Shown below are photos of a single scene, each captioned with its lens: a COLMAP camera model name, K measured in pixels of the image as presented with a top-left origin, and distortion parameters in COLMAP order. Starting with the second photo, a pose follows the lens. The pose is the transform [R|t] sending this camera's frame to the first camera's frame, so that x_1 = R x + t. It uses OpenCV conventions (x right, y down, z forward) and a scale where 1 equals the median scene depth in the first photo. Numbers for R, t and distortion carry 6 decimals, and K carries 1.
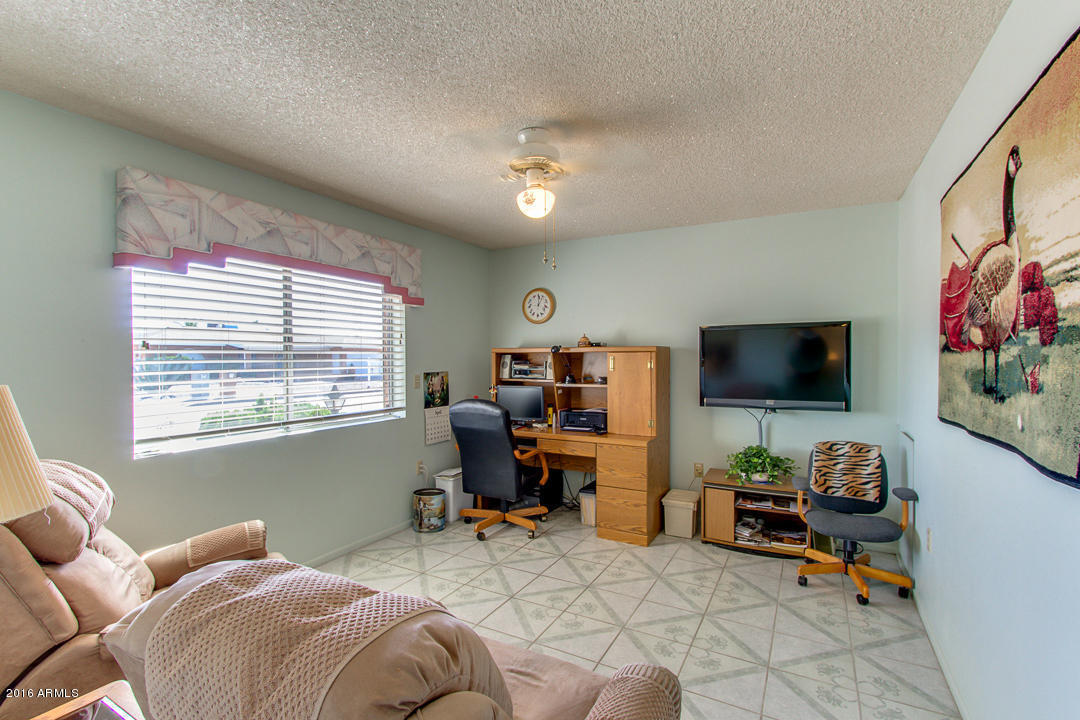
lens RADIAL K [[497.2, 0, 537.5], [0, 497.2, 358.4], [0, 0, 1]] dist [0.000064, -0.000830]
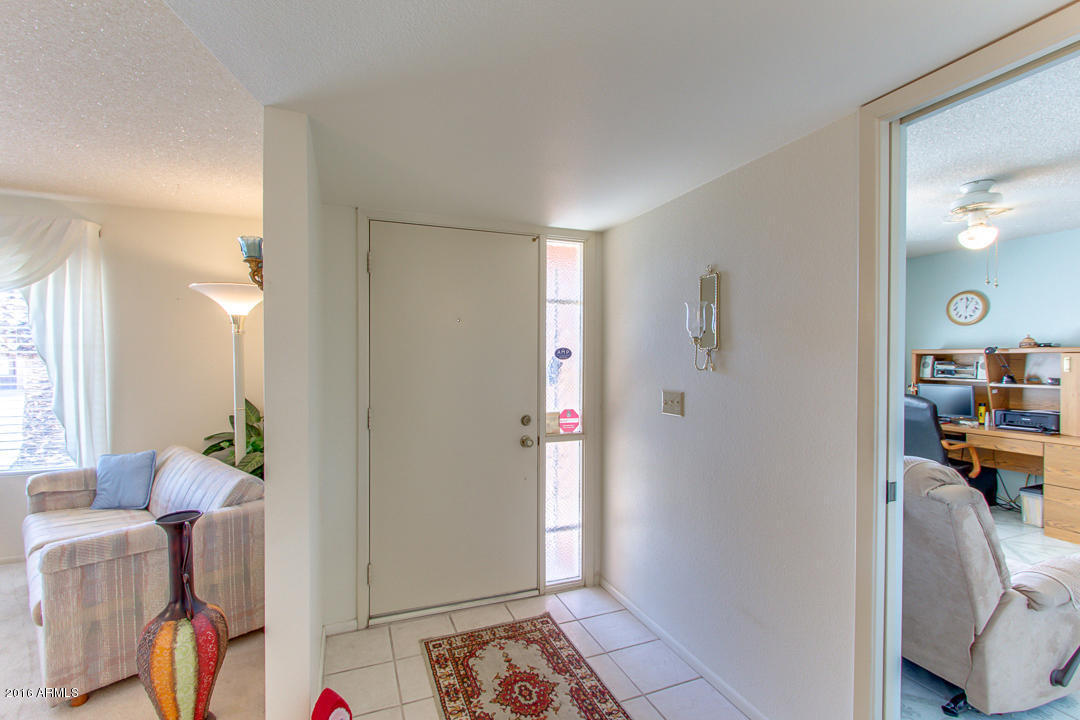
lens RADIAL K [[497.2, 0, 543.4], [0, 497.2, 362.8], [0, 0, 1]] dist [0.000064, -0.000830]
pose [[0.780200, 0.005442, -0.625506, -0.040696], [0.001605, 0.999941, 0.010701, -0.004747], [0.625528, -0.009353, 0.780146, -0.381877]]
